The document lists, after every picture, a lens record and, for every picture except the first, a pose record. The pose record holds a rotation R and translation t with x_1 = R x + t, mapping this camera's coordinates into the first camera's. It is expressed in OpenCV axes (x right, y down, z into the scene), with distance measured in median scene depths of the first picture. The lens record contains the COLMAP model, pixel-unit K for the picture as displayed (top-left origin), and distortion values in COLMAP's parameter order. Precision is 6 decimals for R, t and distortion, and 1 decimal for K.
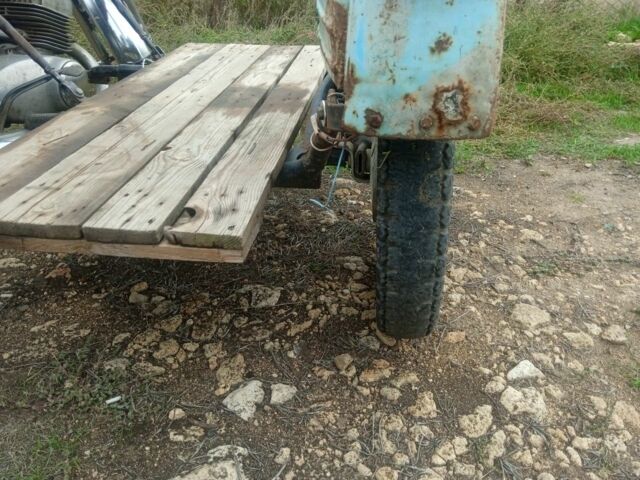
lens RADIAL K [[523.4, 0, 320.0], [0, 523.4, 240.0], [0, 0, 1]] dist [0.092972, -0.174512]
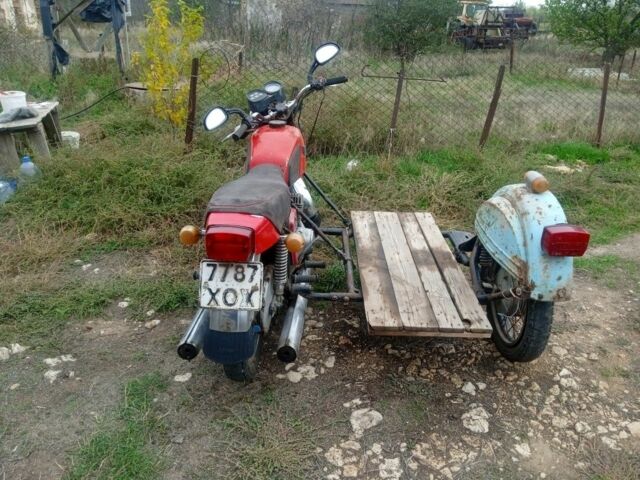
lens RADIAL K [[523.4, 0, 320.0], [0, 523.4, 240.0], [0, 0, 1]] dist [0.092972, -0.174512]
pose [[0.989810, -0.021647, 0.140738, -1.234177], [0.034378, 0.995468, -0.088666, -0.226419], [-0.138181, 0.092601, 0.986068, -1.562124]]
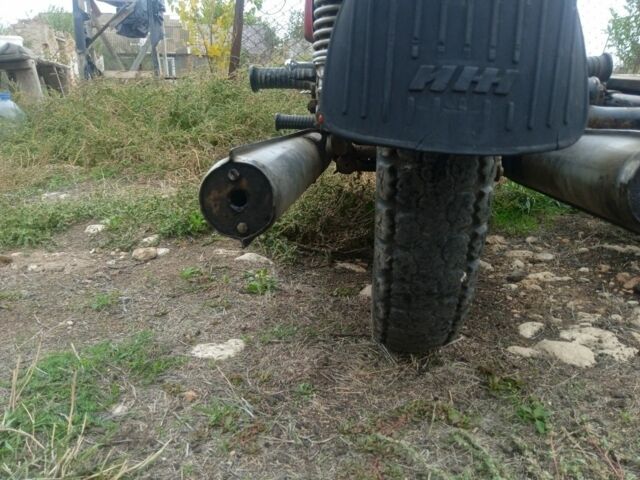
lens RADIAL K [[523.4, 0, 320.0], [0, 523.4, 240.0], [0, 0, 1]] dist [0.092972, -0.174512]
pose [[0.997161, -0.020038, 0.072584, -1.450910], [0.035033, 0.976719, -0.211642, 0.213048], [-0.066654, 0.213584, 0.974648, 0.327726]]
